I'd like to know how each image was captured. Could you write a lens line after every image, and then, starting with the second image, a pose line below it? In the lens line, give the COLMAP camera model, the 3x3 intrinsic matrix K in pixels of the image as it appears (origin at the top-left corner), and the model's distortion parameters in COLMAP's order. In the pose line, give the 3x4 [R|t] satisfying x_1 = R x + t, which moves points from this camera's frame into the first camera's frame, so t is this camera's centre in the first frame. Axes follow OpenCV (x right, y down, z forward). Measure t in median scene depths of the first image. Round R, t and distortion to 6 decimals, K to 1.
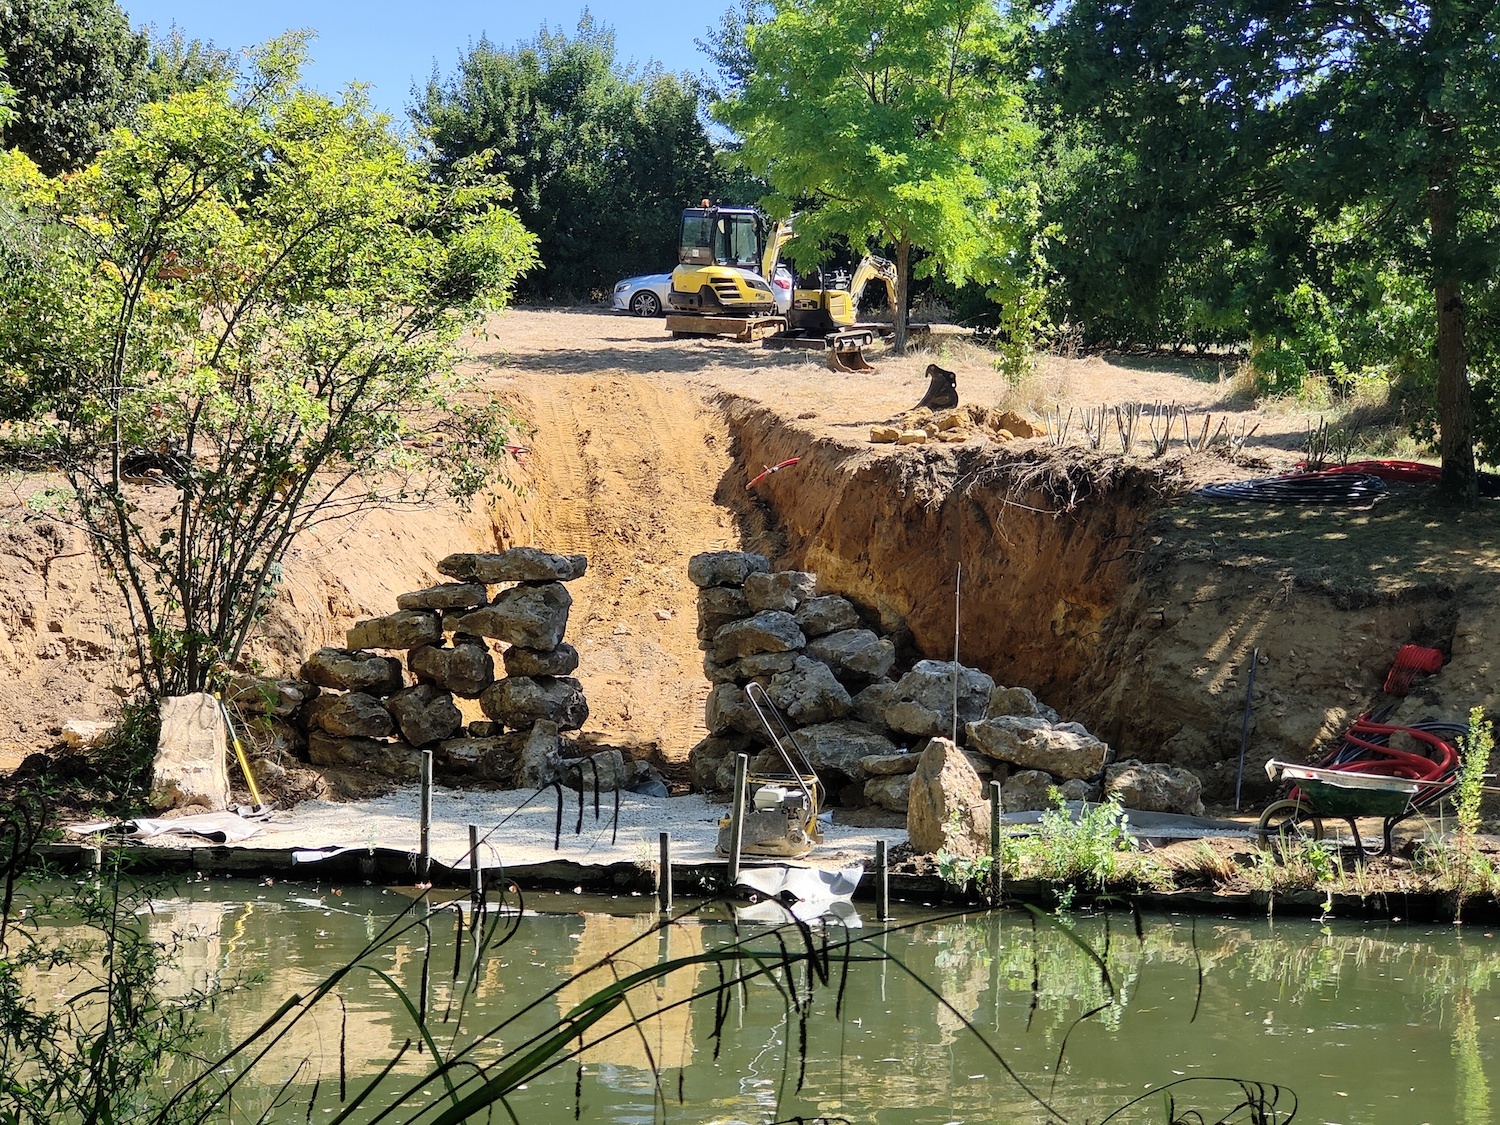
lens RADIAL K [[2796.6, 0, 750.0], [0, 2796.6, 562.5], [0, 0, 1]] dist [-0.044779, 2.084451]
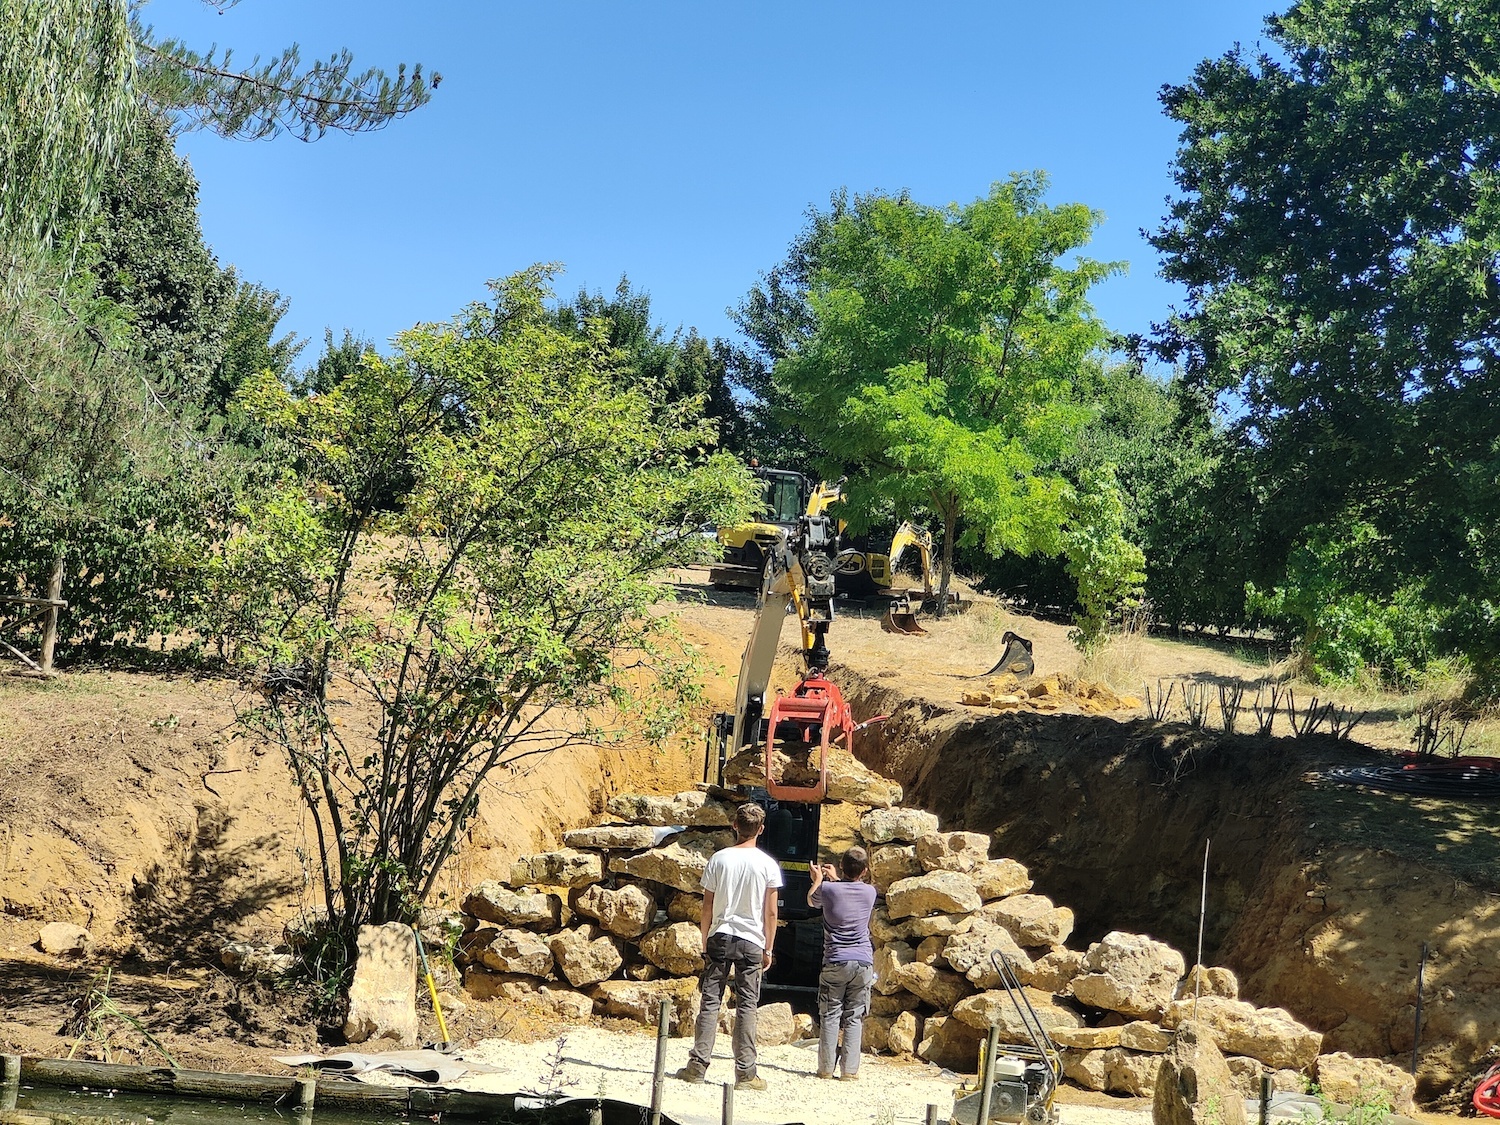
lens RADIAL K [[2640.7, 0, 740.8], [0, 2640.7, 591.9], [0, 0, 1]] dist [-0.127565, 3.808202]
pose [[0.997797, 0.062930, 0.021017, -0.089403], [-0.061027, 0.994811, -0.081411, -0.000680], [-0.026031, 0.079949, 0.996459, 0.056793]]
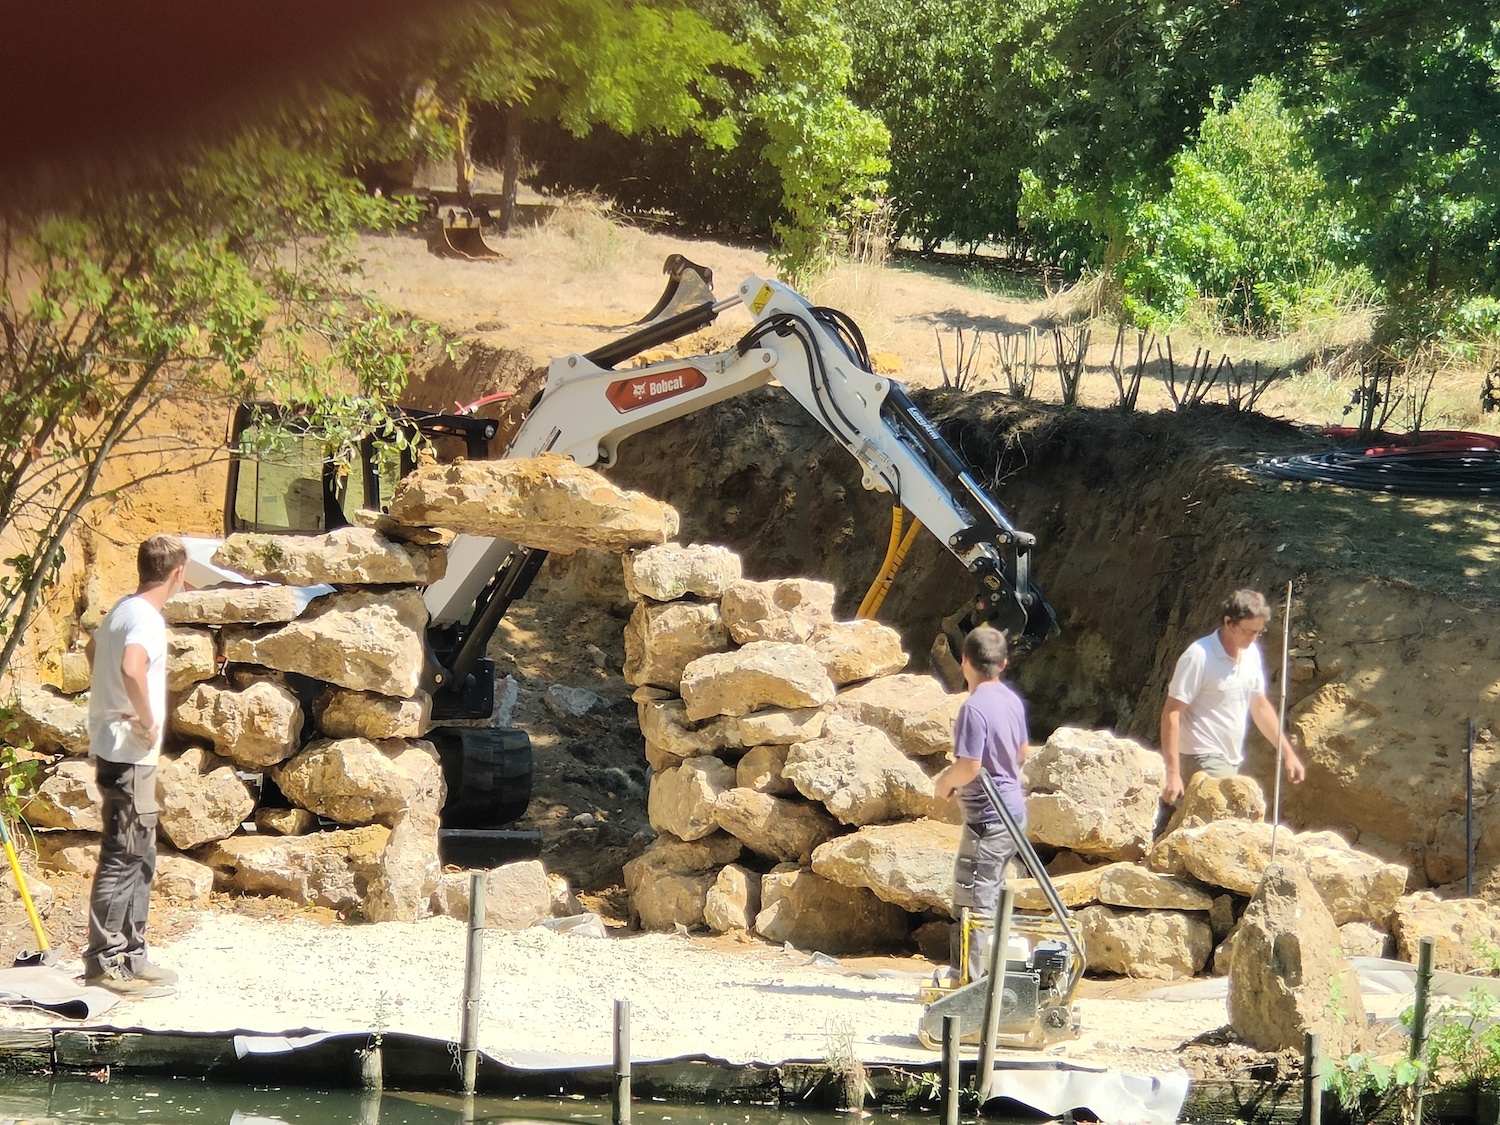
lens RADIAL K [[4128.5, 0, 750.0], [0, 4128.5, 562.5], [0, 0, 1]] dist [-0.127180, 2.041082]
pose [[0.978347, 0.028194, 0.205043, -0.184226], [-0.029105, 0.999575, 0.001426, -0.001702], [-0.204916, -0.007363, 0.978752, 0.092790]]
